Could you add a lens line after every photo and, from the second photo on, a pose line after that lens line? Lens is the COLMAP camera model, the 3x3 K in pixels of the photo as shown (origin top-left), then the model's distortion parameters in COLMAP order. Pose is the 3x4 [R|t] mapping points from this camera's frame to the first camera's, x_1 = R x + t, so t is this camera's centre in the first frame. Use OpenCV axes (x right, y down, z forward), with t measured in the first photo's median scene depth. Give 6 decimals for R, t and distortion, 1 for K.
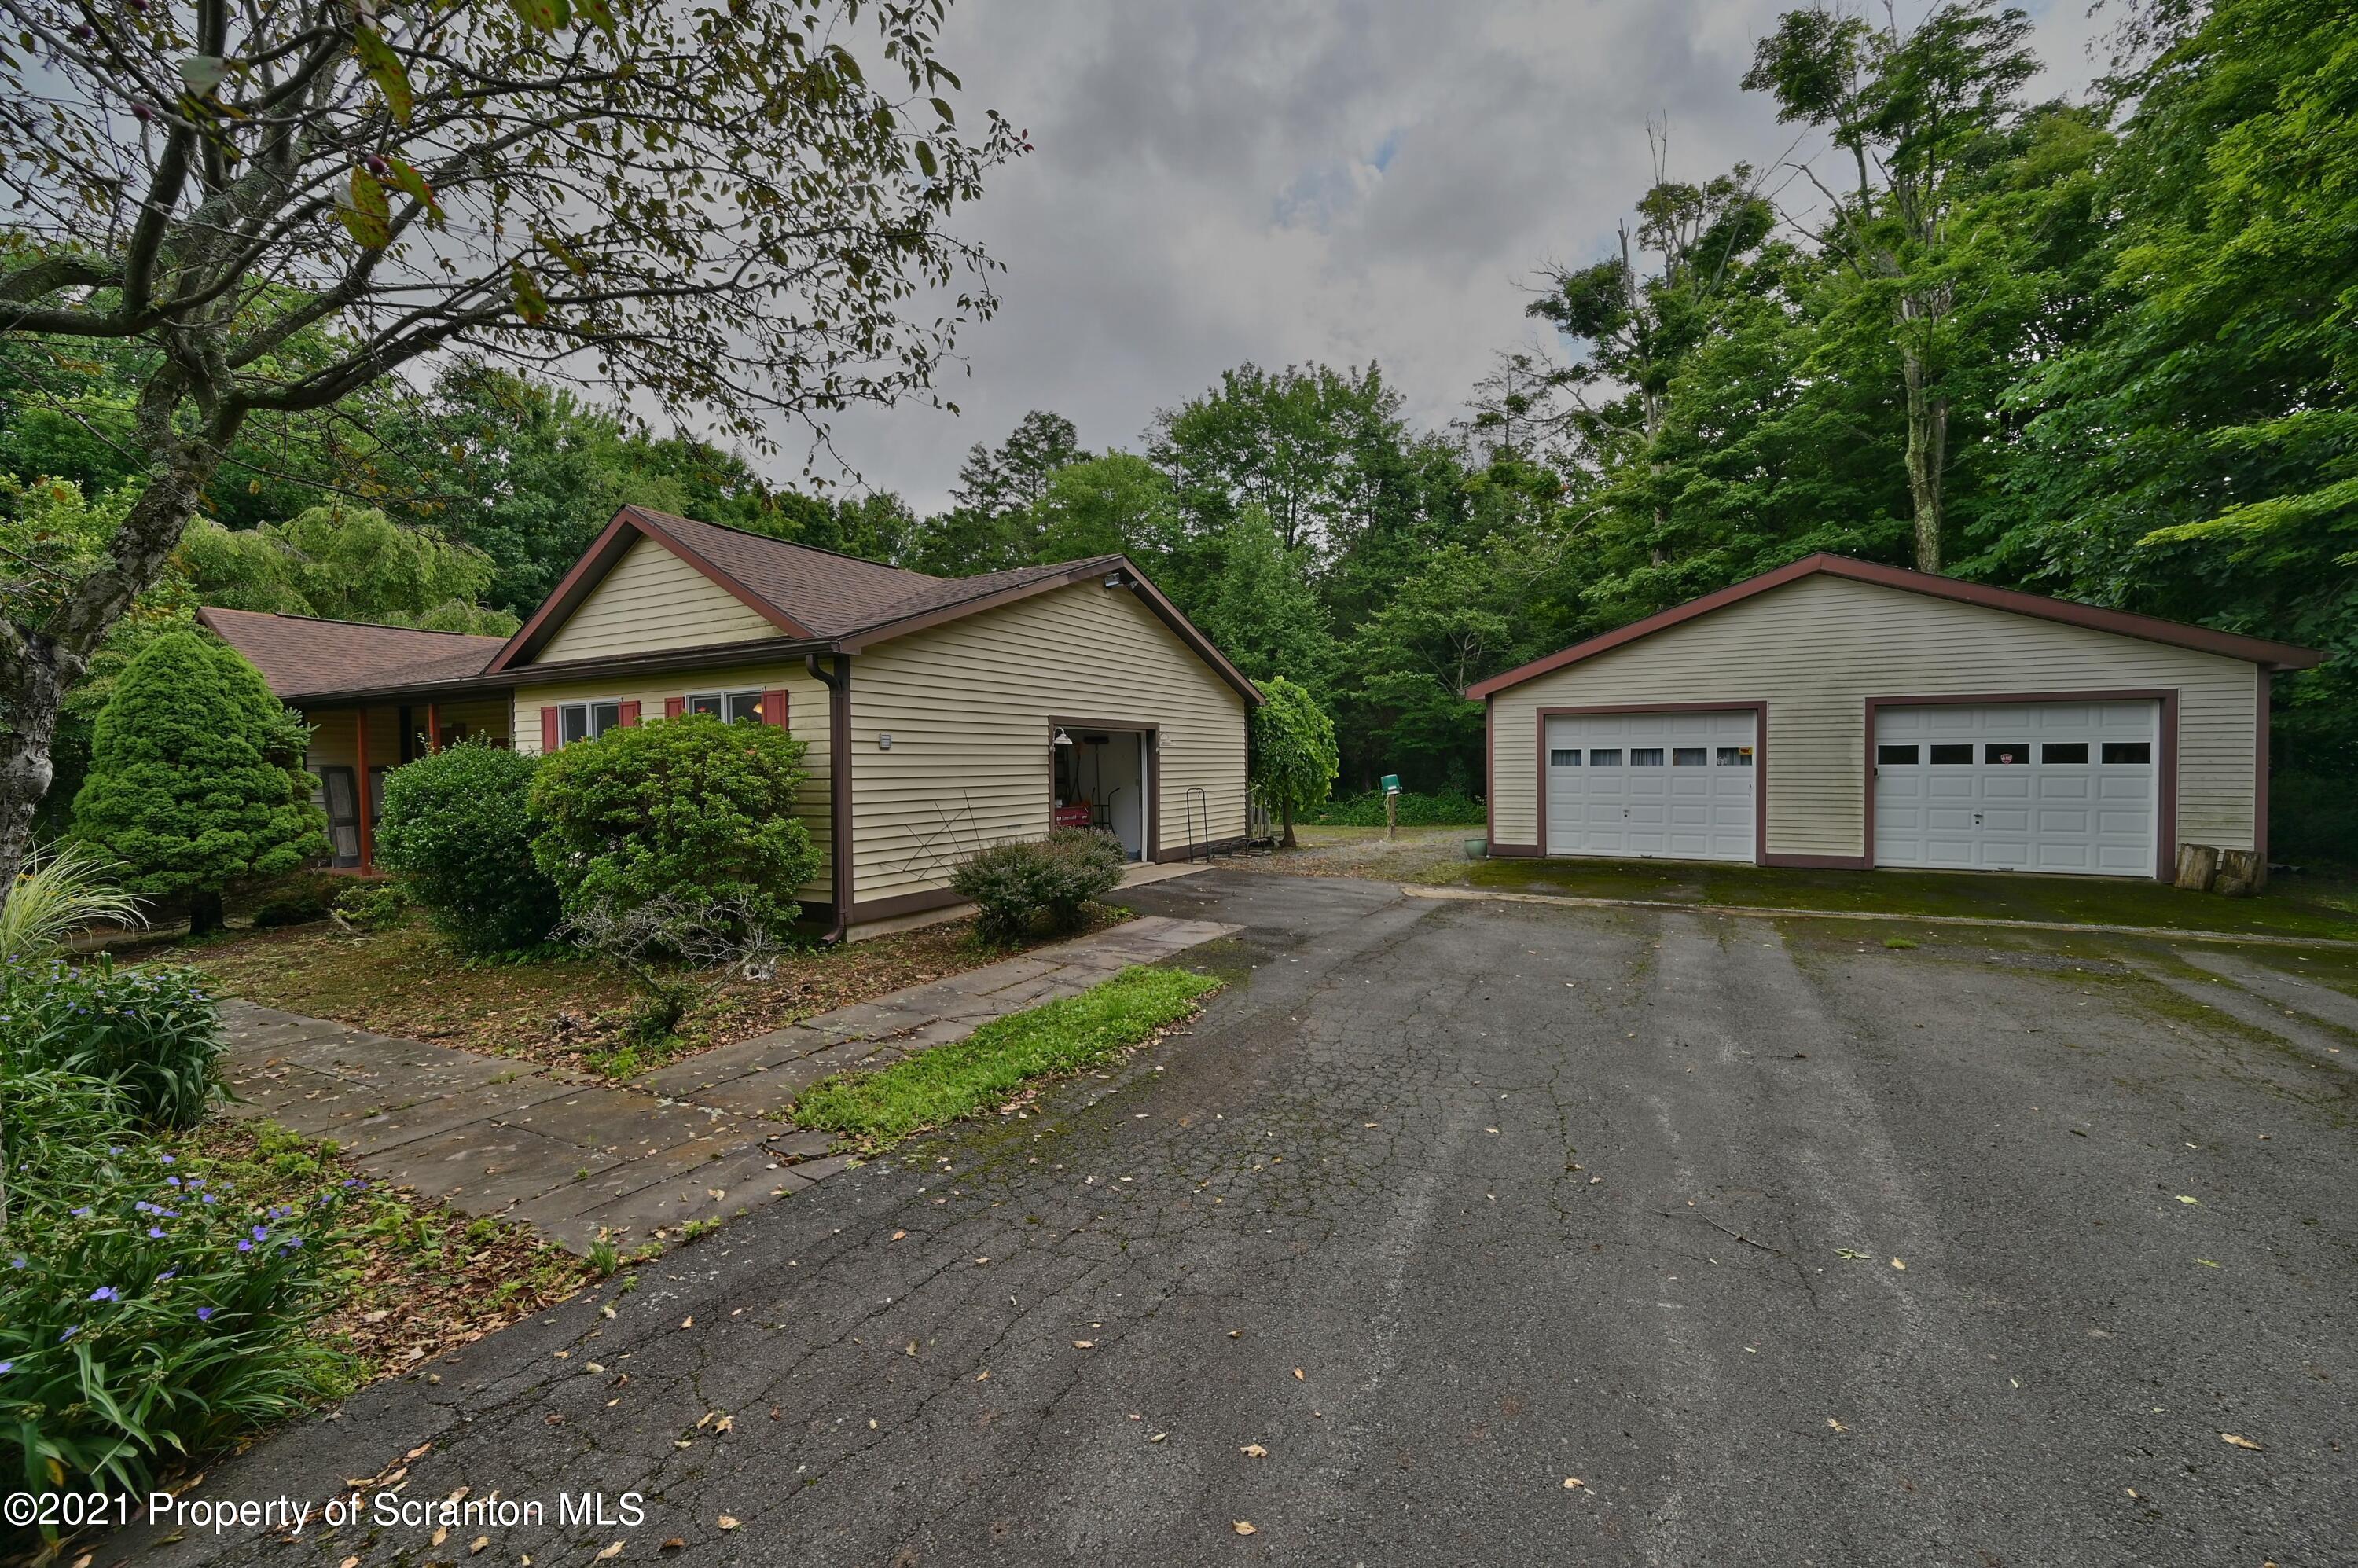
lens RADIAL K [[939.9, 0, 1188.8], [0, 939.9, 784.0], [0, 0, 1]] dist [-0.000603, -0.000044]
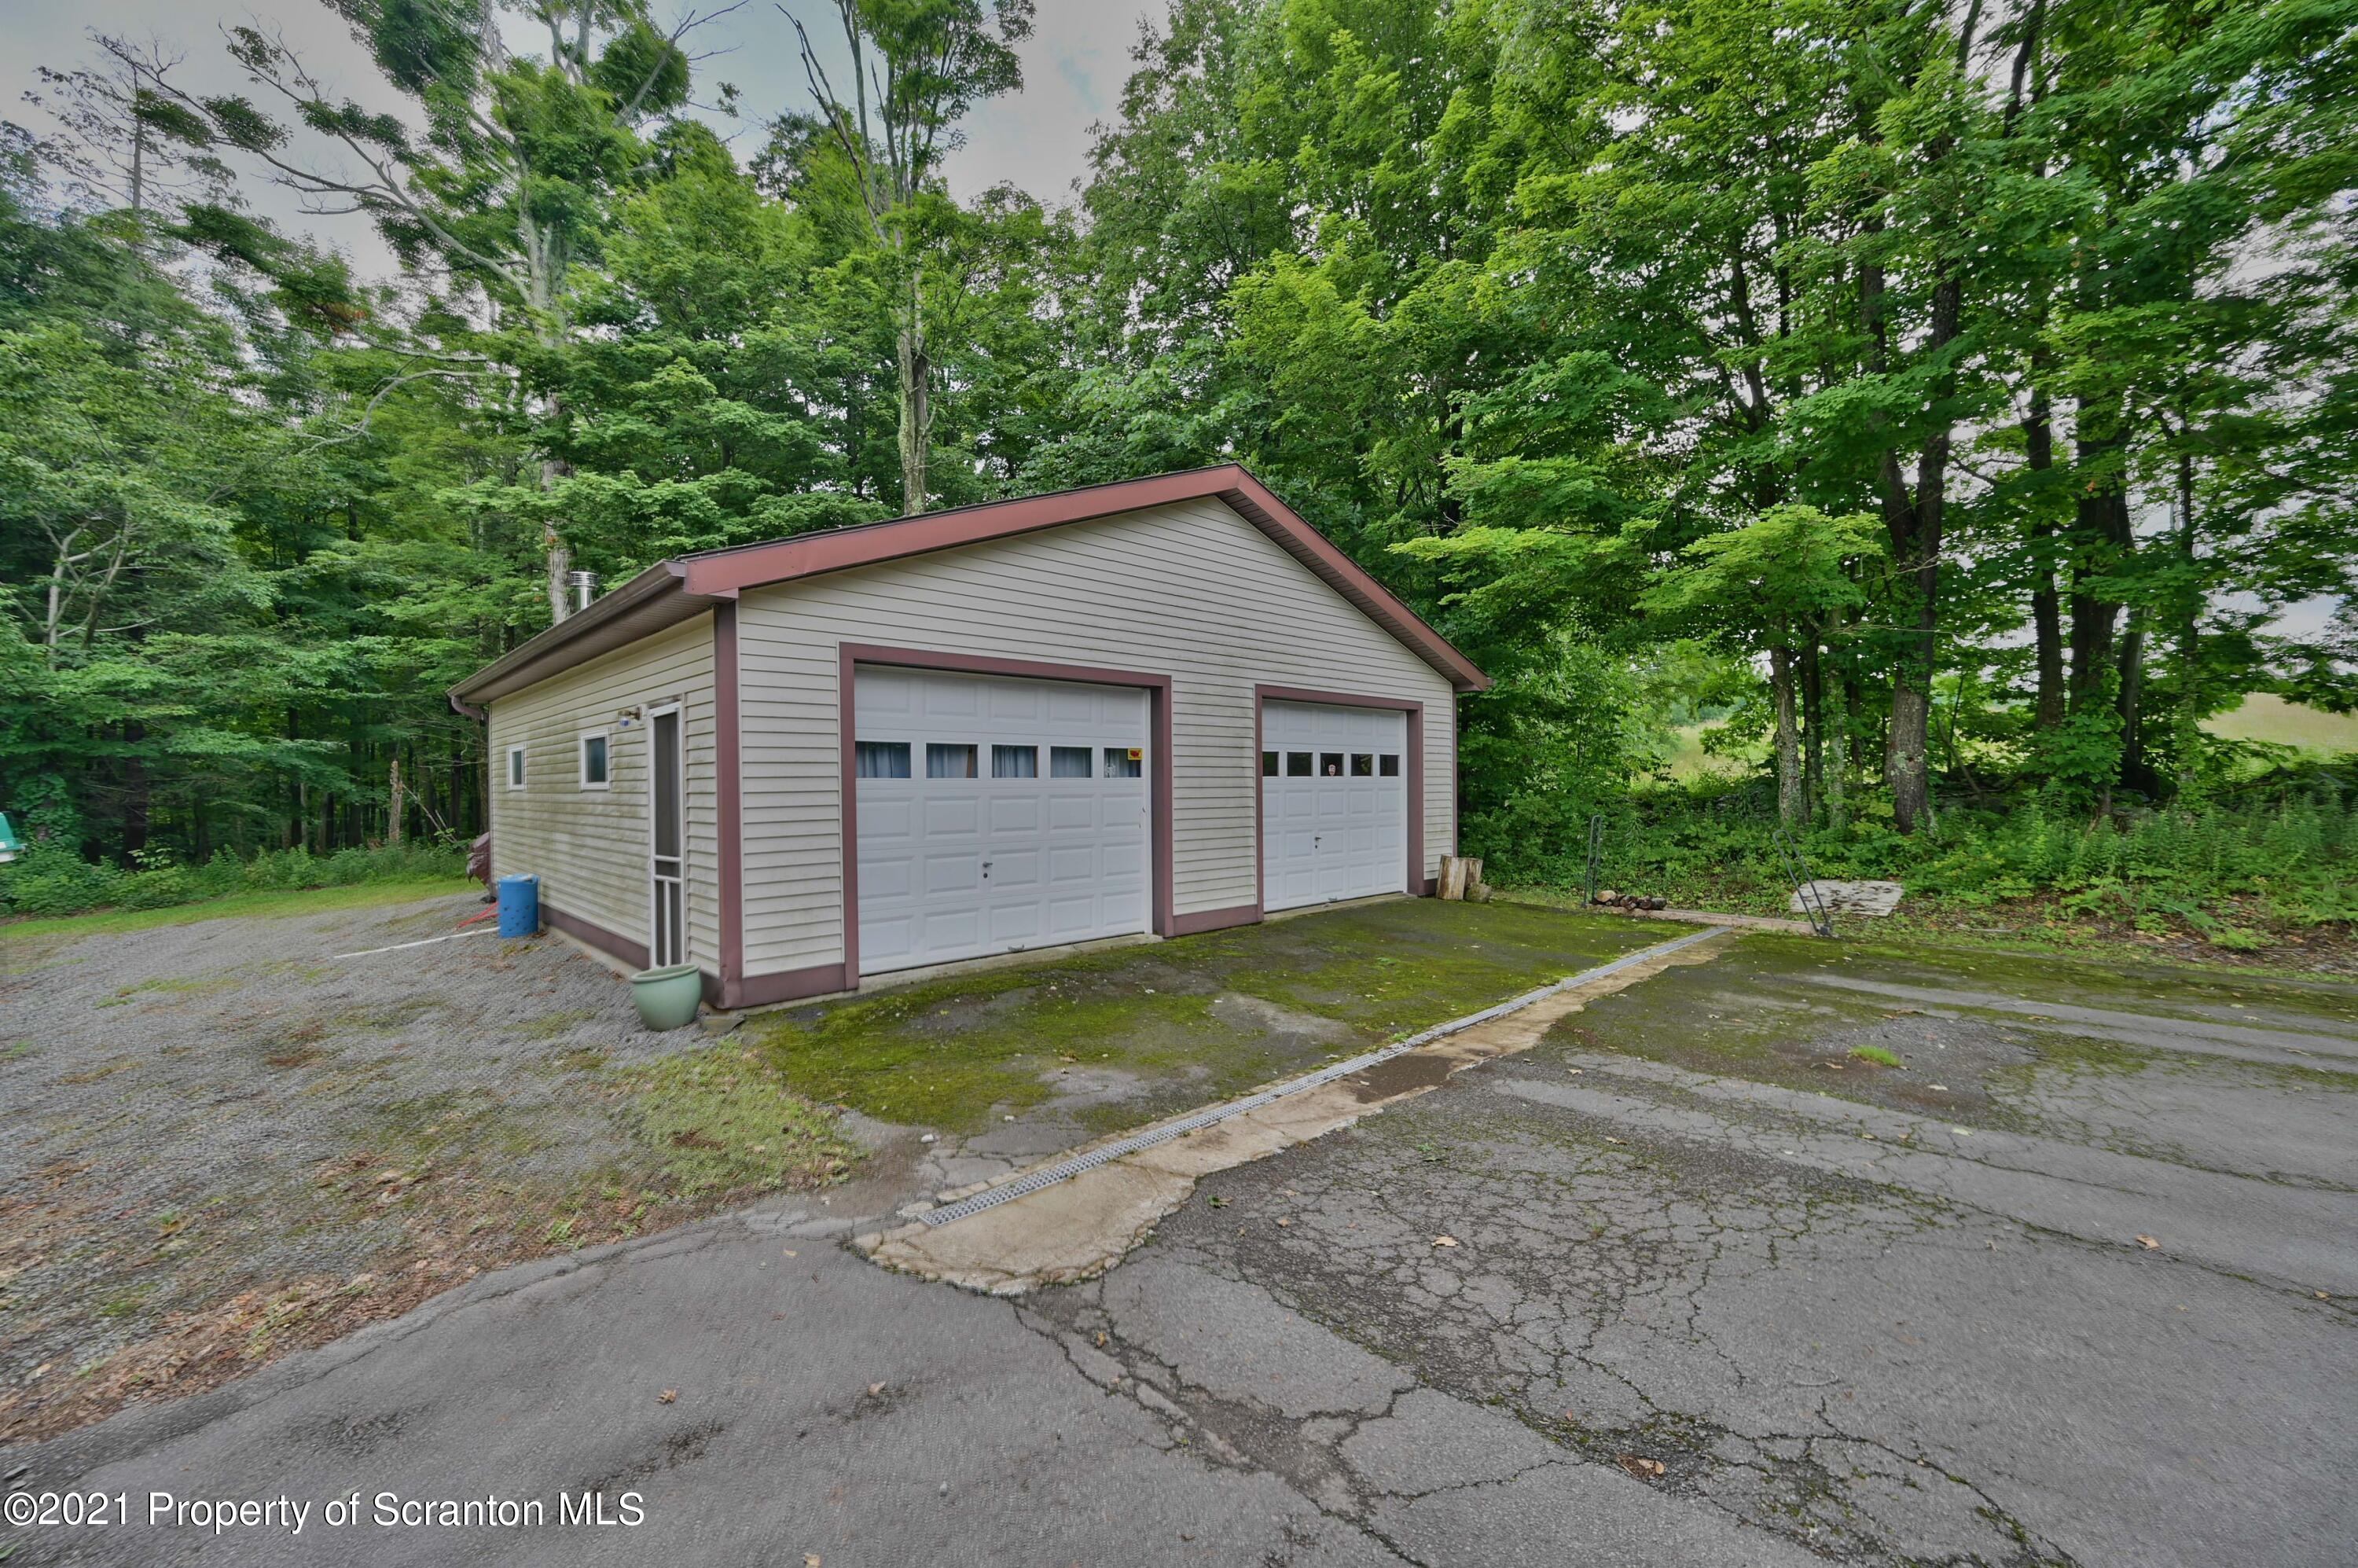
lens RADIAL K [[939.9, 0, 1188.8], [0, 939.9, 784.0], [0, 0, 1]] dist [-0.000603, -0.000044]
pose [[0.311236, 0.001280, 0.950332, 0.016842], [0.026497, 0.999599, -0.010024, -0.008701], [-0.949963, 0.028301, 0.311077, 0.821585]]
